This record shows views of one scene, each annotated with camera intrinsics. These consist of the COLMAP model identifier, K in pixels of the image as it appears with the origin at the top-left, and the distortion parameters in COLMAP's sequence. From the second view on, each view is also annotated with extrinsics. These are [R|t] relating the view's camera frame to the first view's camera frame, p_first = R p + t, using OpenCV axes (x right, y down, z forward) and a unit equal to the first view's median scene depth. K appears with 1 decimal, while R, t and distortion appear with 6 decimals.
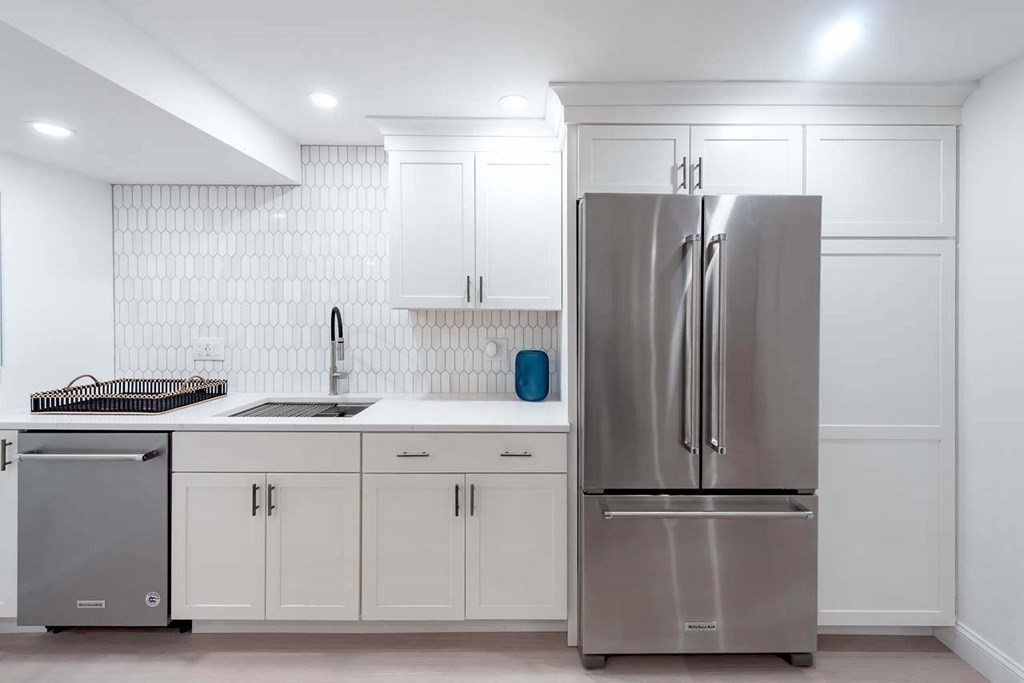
lens RADIAL K [[423.8, 0, 539.5], [0, 423.8, 311.7], [0, 0, 1]] dist [0.010263, -0.001790]
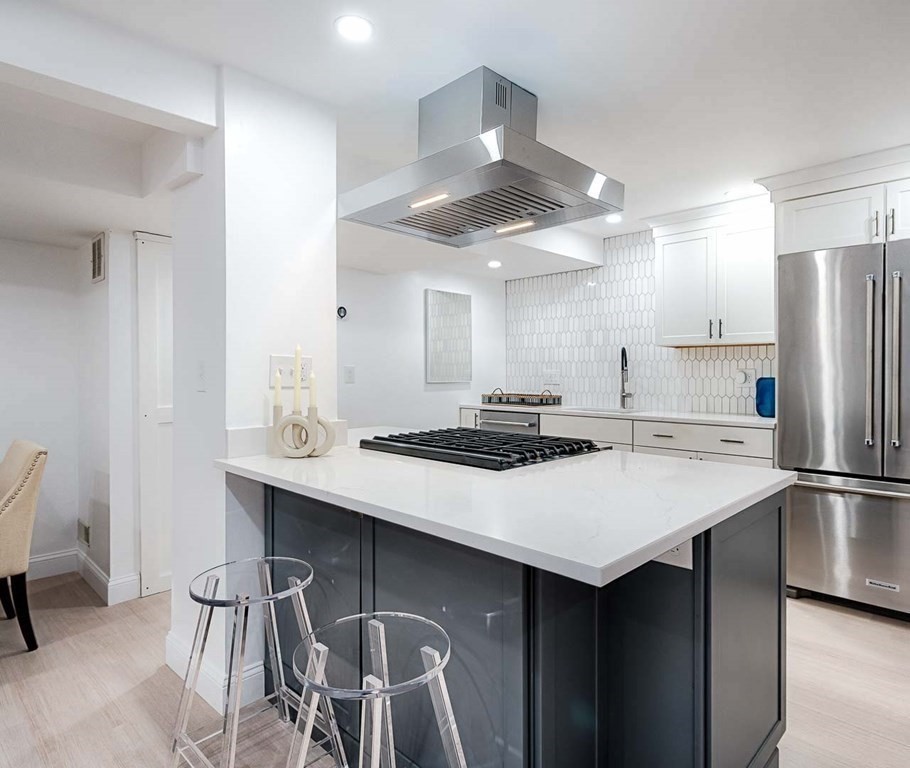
lens RADIAL K [[551.1, 0, 463.5], [0, 551.1, 377.5], [0, 0, 1]] dist [0.014541, 0.002299]
pose [[0.709234, 0.004267, -0.704961, 0.502187], [-0.002493, 0.999991, 0.003544, 0.094041], [0.704969, -0.000757, 0.709238, -0.787617]]
